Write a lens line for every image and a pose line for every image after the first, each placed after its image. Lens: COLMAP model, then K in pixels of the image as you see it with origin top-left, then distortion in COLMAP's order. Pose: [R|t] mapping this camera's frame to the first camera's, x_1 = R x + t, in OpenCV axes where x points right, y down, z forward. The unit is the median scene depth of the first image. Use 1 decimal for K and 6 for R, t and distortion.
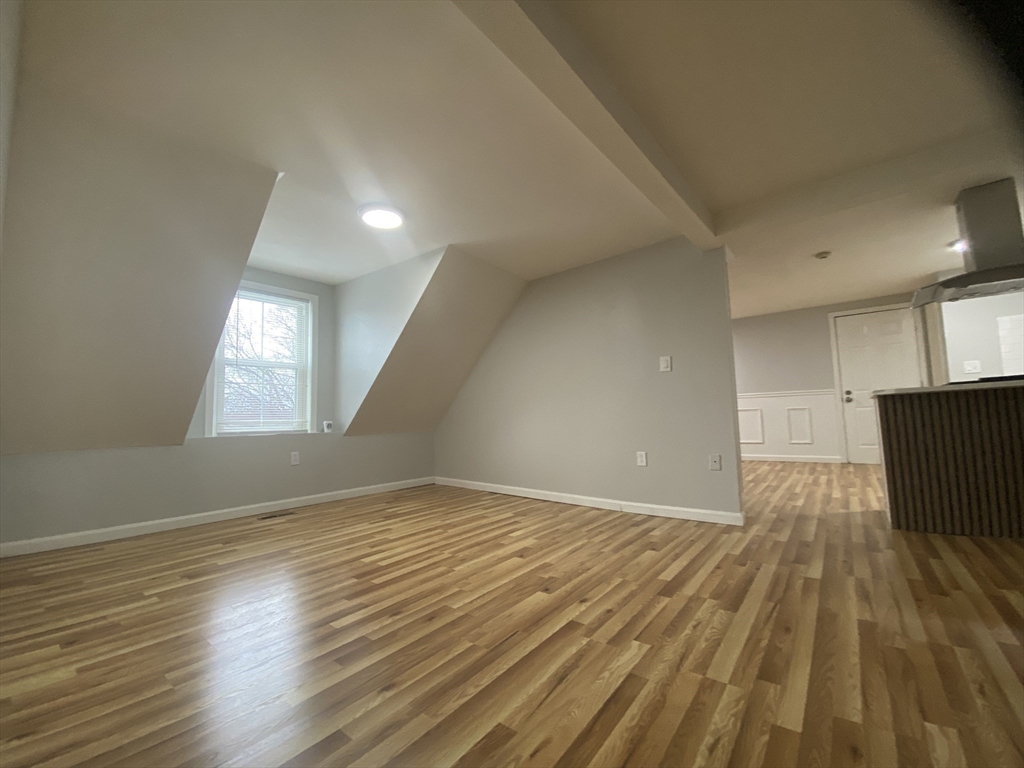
lens RADIAL K [[415.4, 0, 506.1], [0, 415.4, 382.6], [0, 0, 1]] dist [0.013006, -0.016750]
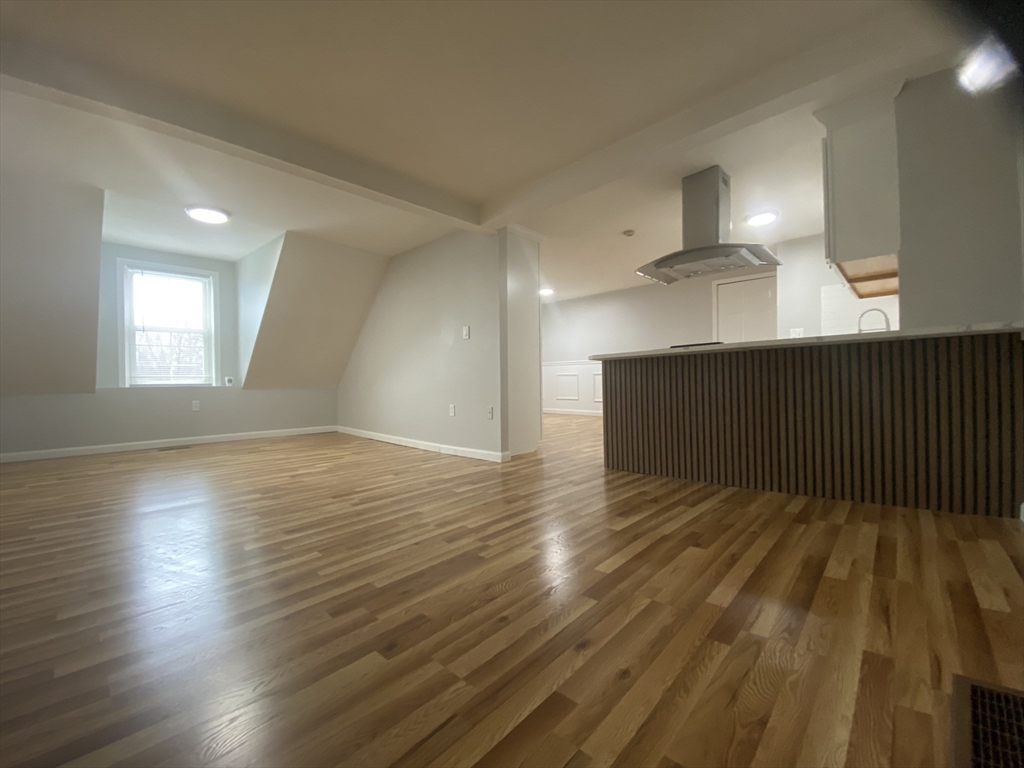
lens RADIAL K [[415.4, 0, 509.6], [0, 415.4, 386.6], [0, 0, 1]] dist [0.013006, -0.016750]
pose [[0.997195, 0.013624, -0.073599, 0.723655], [-0.005887, 0.994525, 0.104335, -0.017294], [0.074617, -0.103609, 0.991815, -0.231812]]
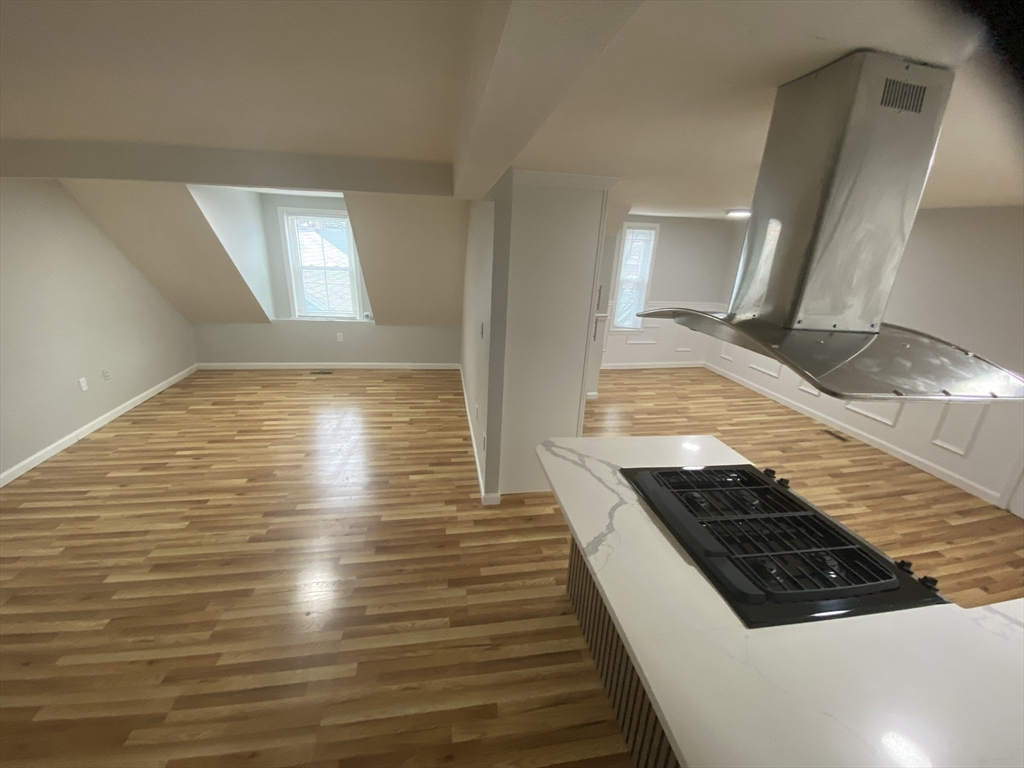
lens RADIAL K [[415.4, 0, 510.9], [0, 415.4, 383.9], [0, 0, 1]] dist [0.013006, -0.016750]
pose [[0.749648, 0.269353, -0.604546, 1.227710], [-0.007330, 0.916761, 0.399370, -0.361171], [0.661796, -0.294956, 0.689222, 0.454357]]
